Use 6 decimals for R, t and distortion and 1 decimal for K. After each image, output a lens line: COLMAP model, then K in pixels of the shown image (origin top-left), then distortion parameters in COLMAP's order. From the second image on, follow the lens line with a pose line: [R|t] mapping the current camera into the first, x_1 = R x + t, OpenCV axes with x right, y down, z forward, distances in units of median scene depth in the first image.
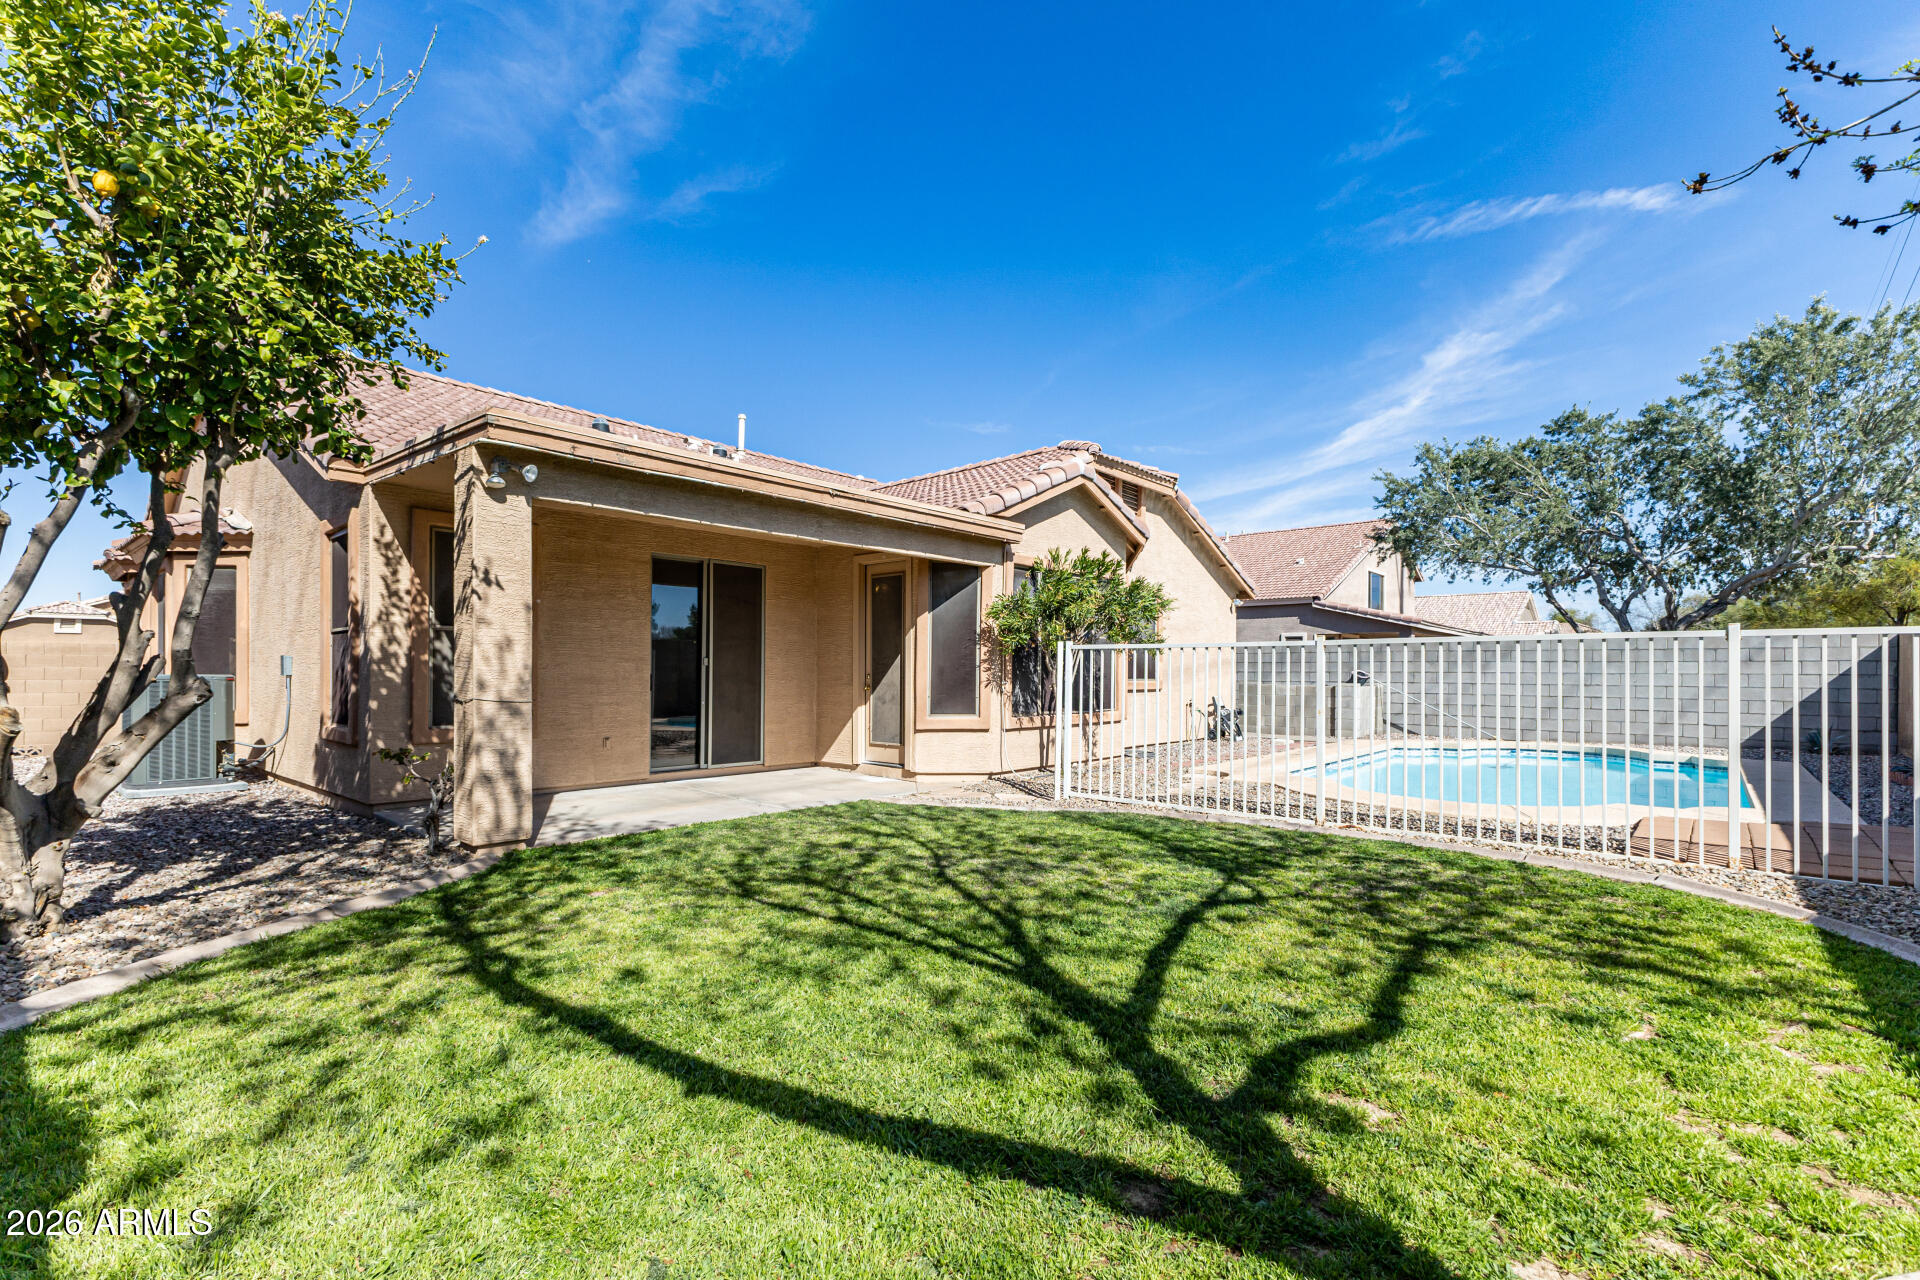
lens RADIAL K [[829.7, 0, 918.9], [0, 829.7, 650.1], [0, 0, 1]] dist [0.000502, 0.000147]
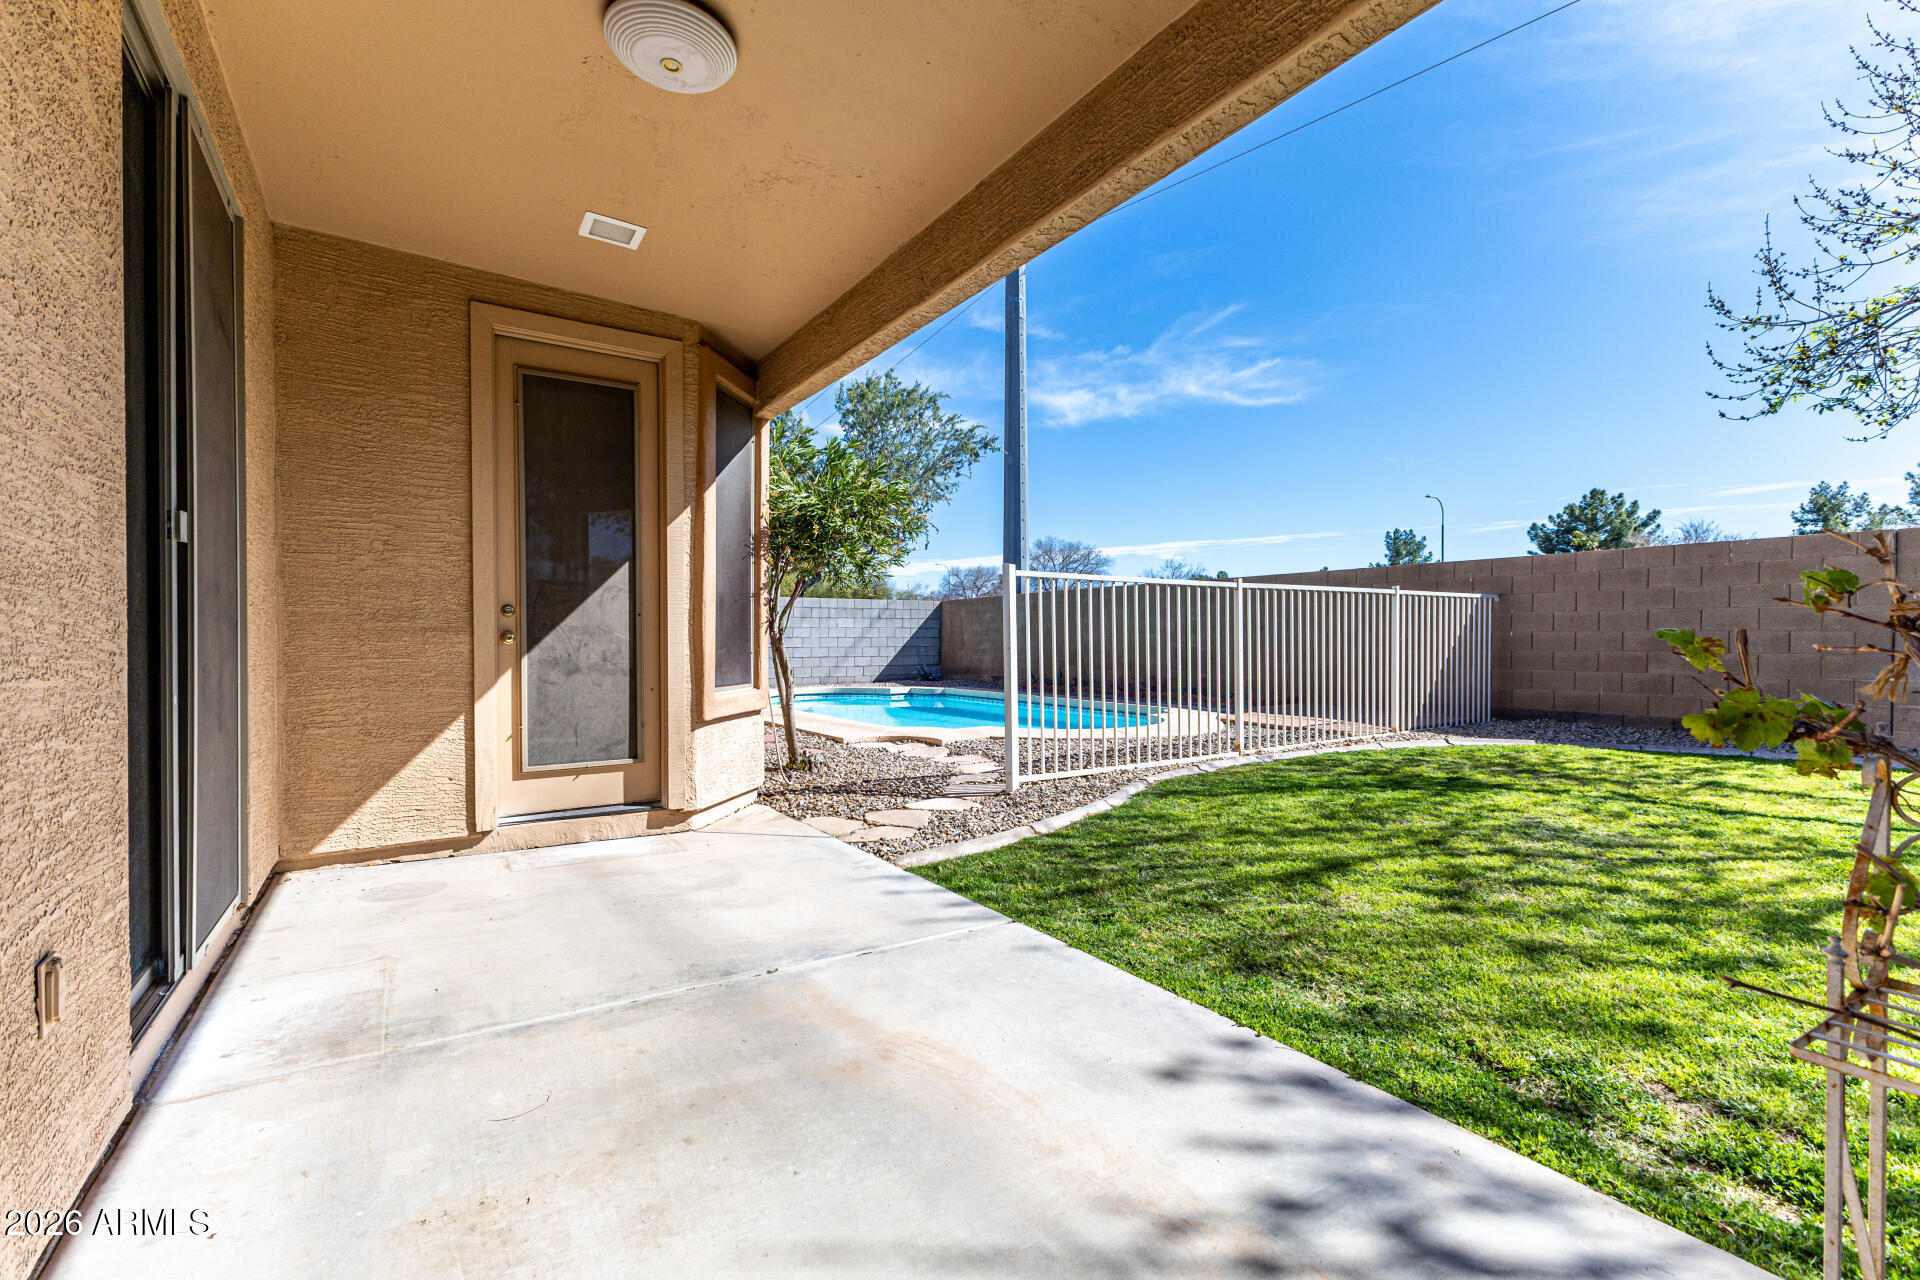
lens RADIAL K [[829.7, 0, 918.9], [0, 829.7, 650.1], [0, 0, 1]] dist [0.000502, 0.000147]
pose [[0.249228, -0.009661, 0.968397, -0.427096], [-0.007206, 0.999904, 0.011830, 0.047084], [-0.968418, -0.009927, 0.249134, 0.735307]]
